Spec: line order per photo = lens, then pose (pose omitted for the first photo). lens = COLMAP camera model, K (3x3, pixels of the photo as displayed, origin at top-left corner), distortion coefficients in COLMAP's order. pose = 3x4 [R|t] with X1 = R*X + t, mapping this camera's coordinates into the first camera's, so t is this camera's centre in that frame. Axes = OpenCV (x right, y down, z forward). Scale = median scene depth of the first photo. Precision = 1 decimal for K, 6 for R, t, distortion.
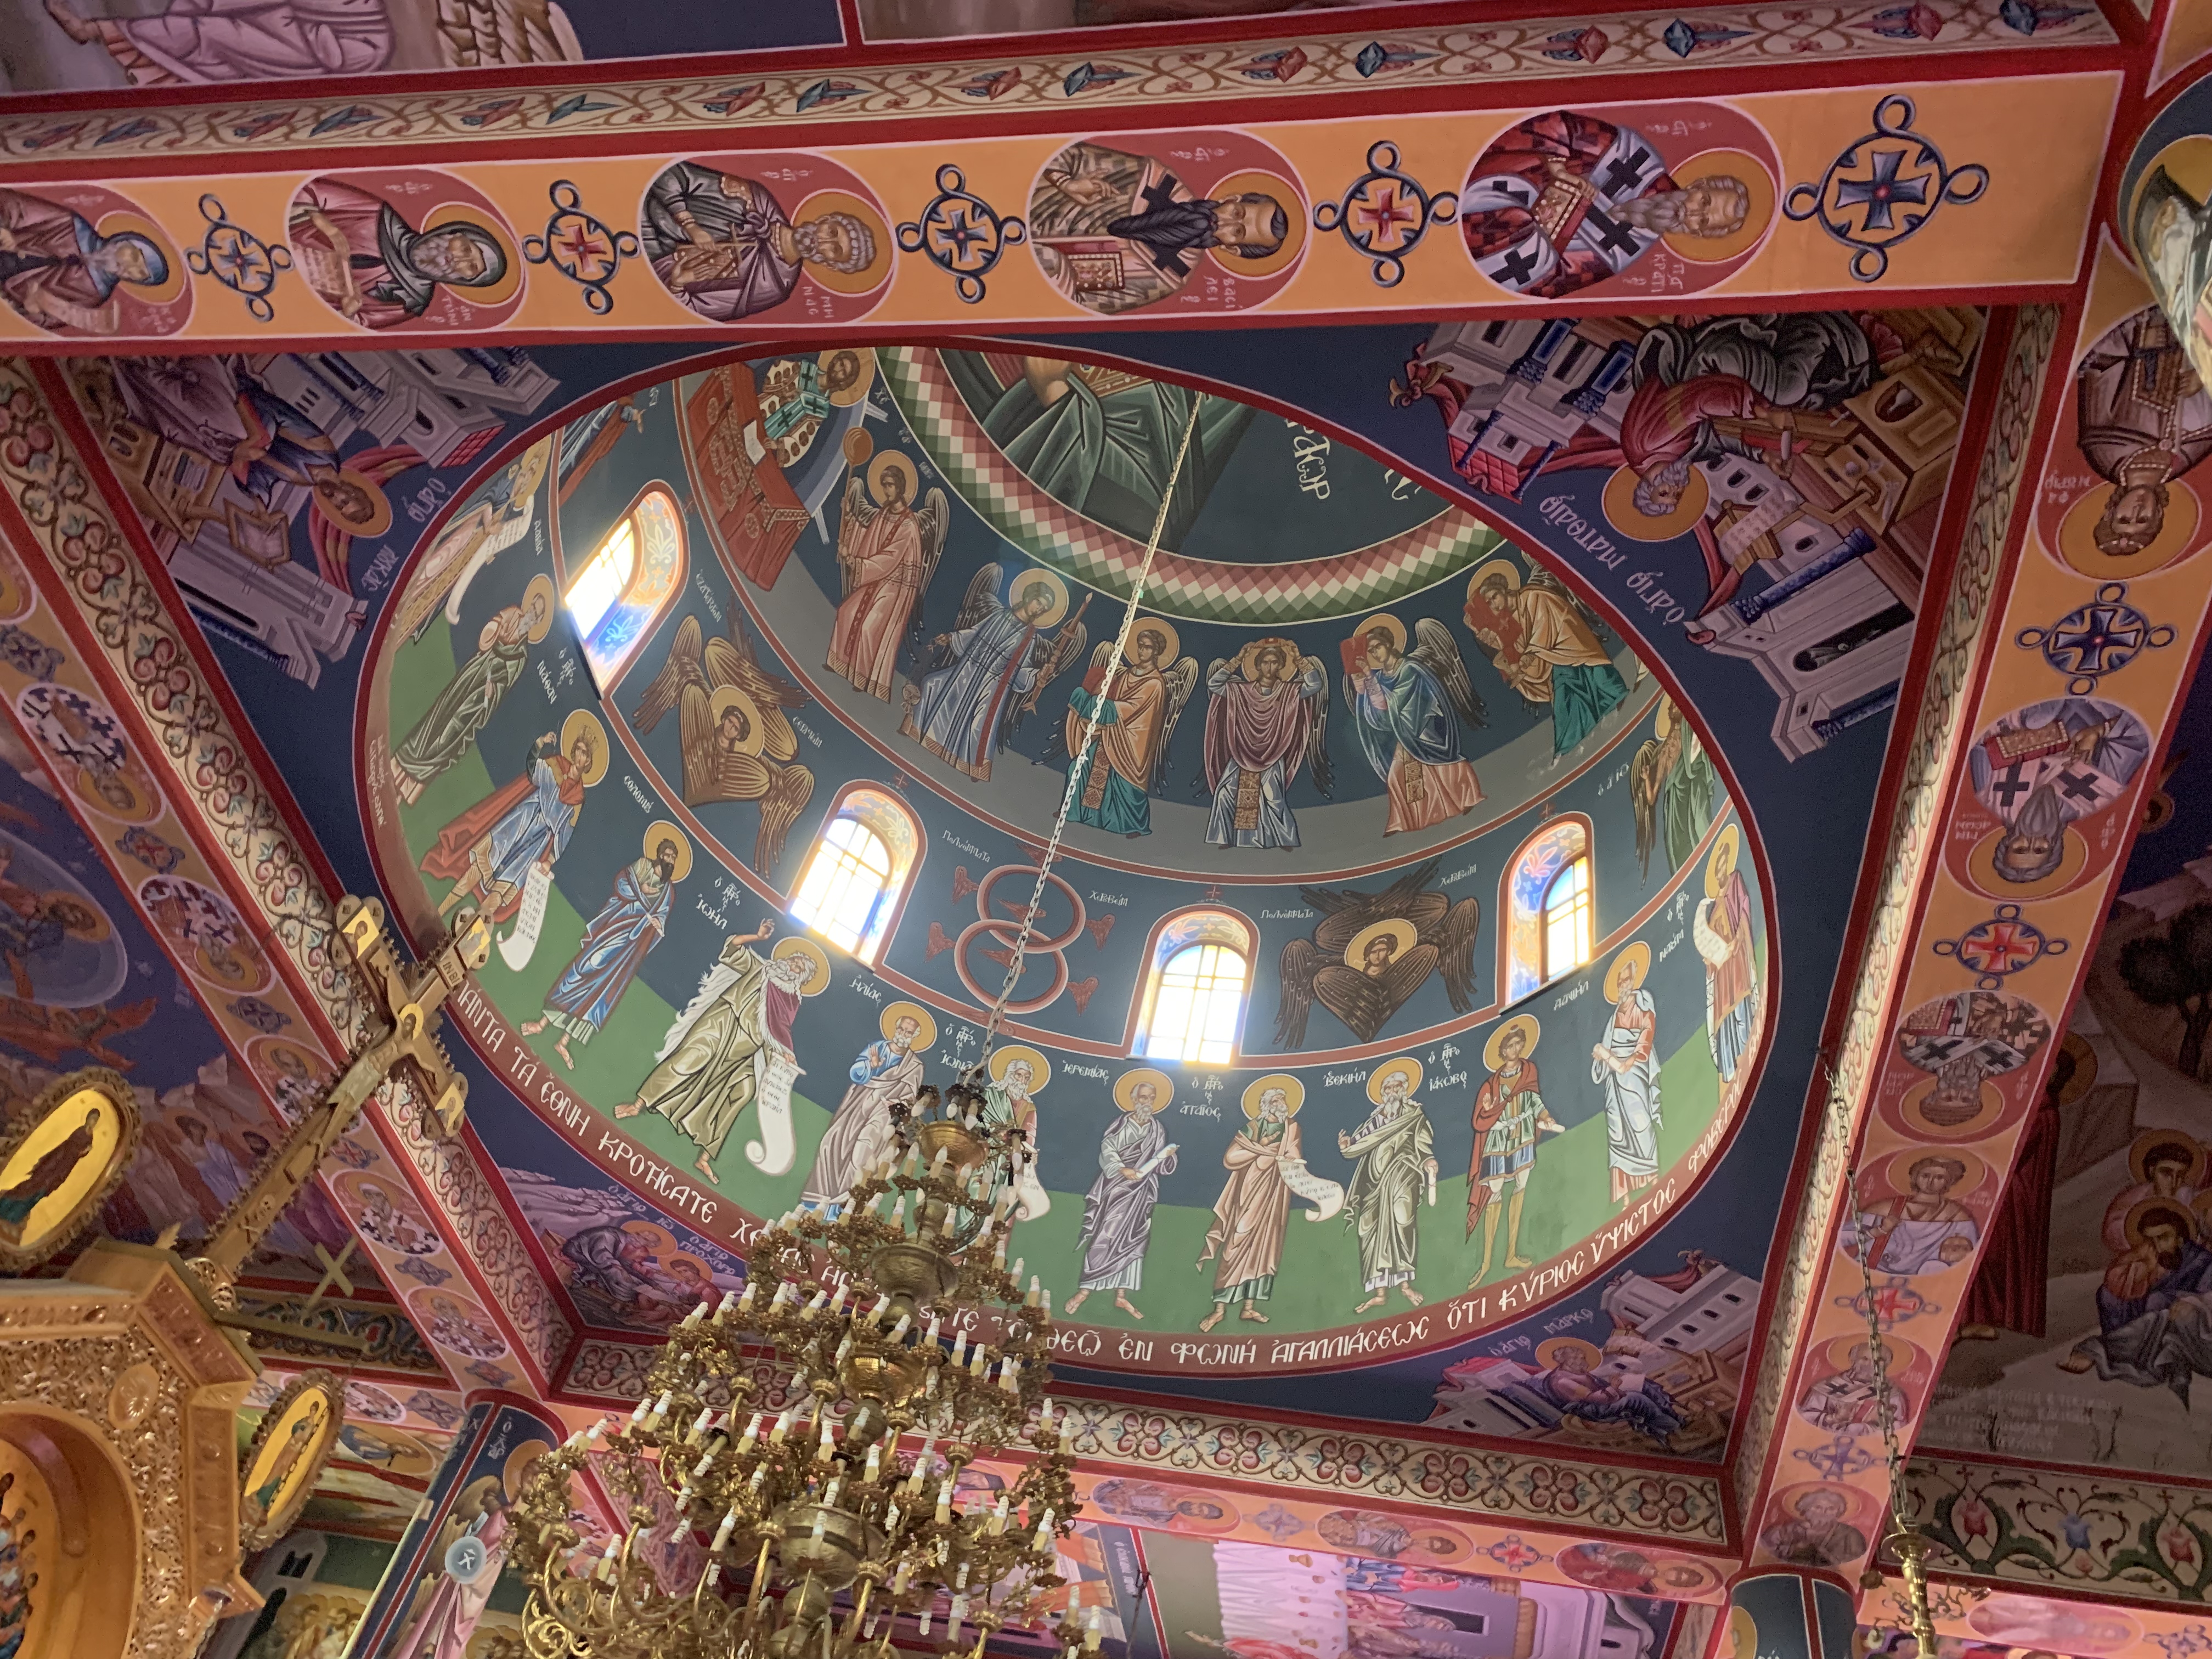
lens RADIAL K [[1671.1, 0, 1106.9], [0, 1671.1, 825.1], [0, 0, 1]] dist [0.006666, -0.000531]
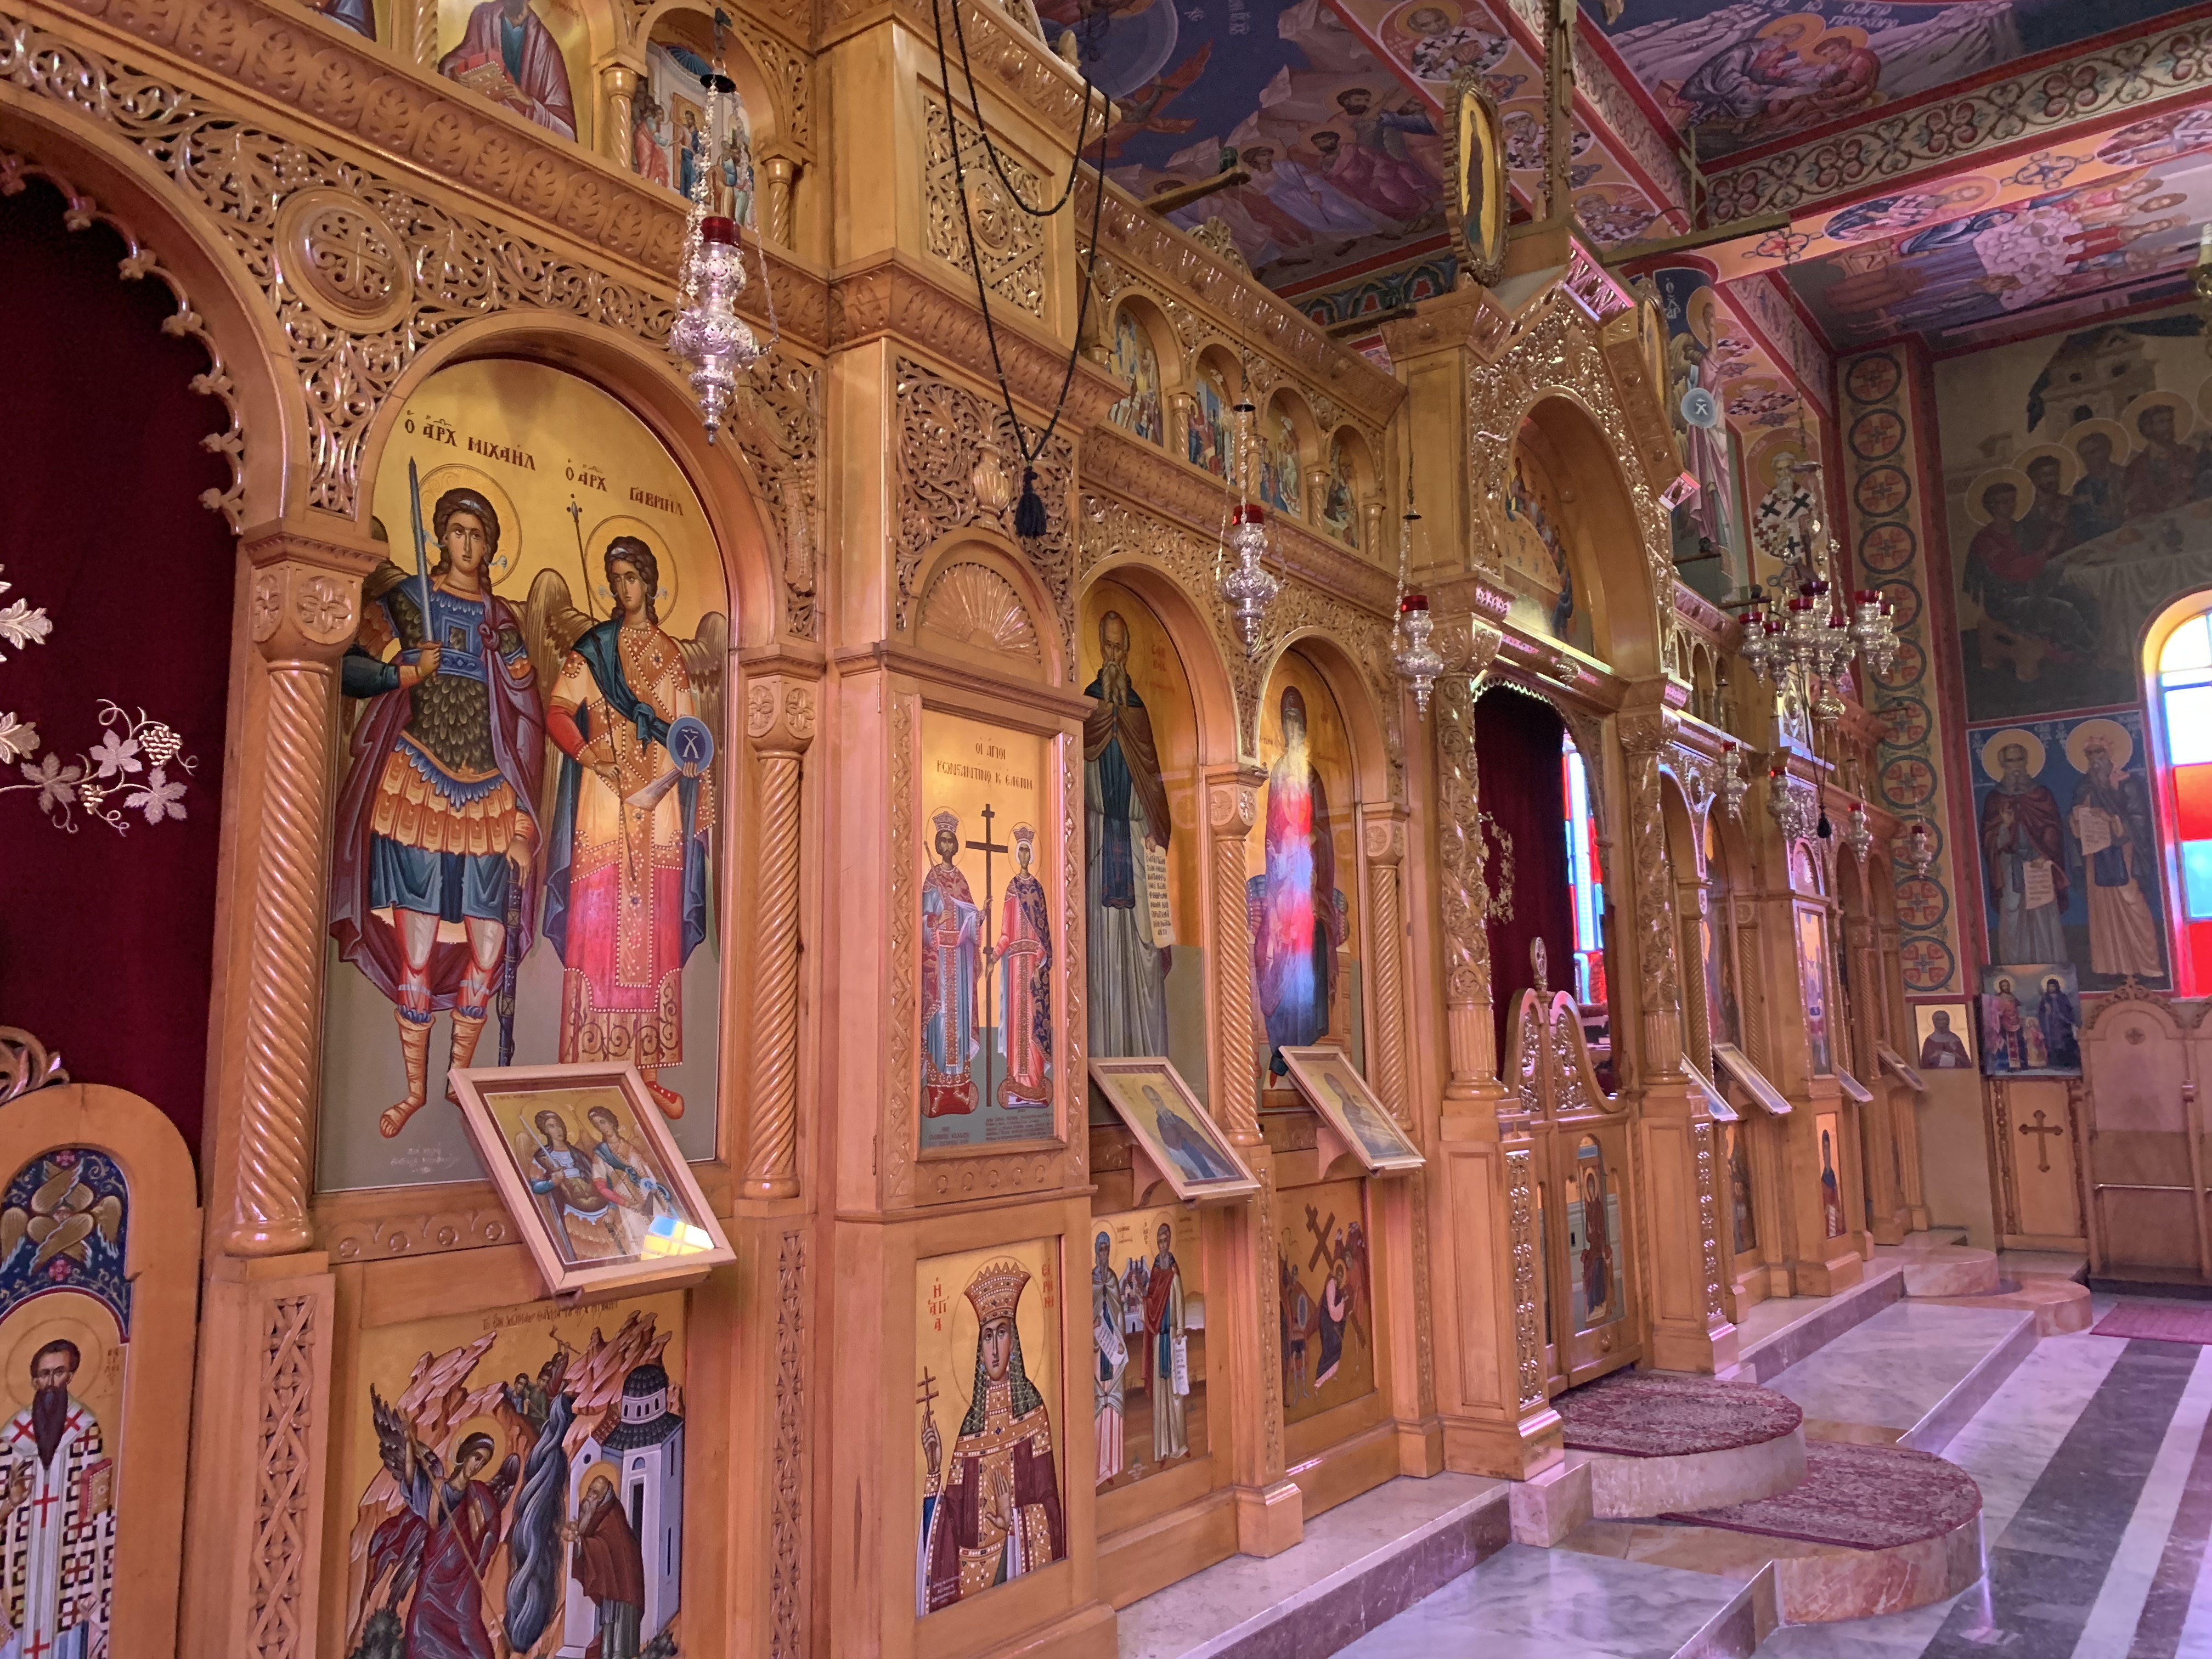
lens RADIAL K [[1671.1, 0, 1108.7], [0, 1671.1, 827.1], [0, 0, 1]] dist [0.006666, -0.000531]
pose [[0.855068, -0.279763, -0.436568, -0.313139], [0.489519, 0.713162, 0.501768, -0.081677], [0.170968, -0.642754, 0.746751, -0.015759]]
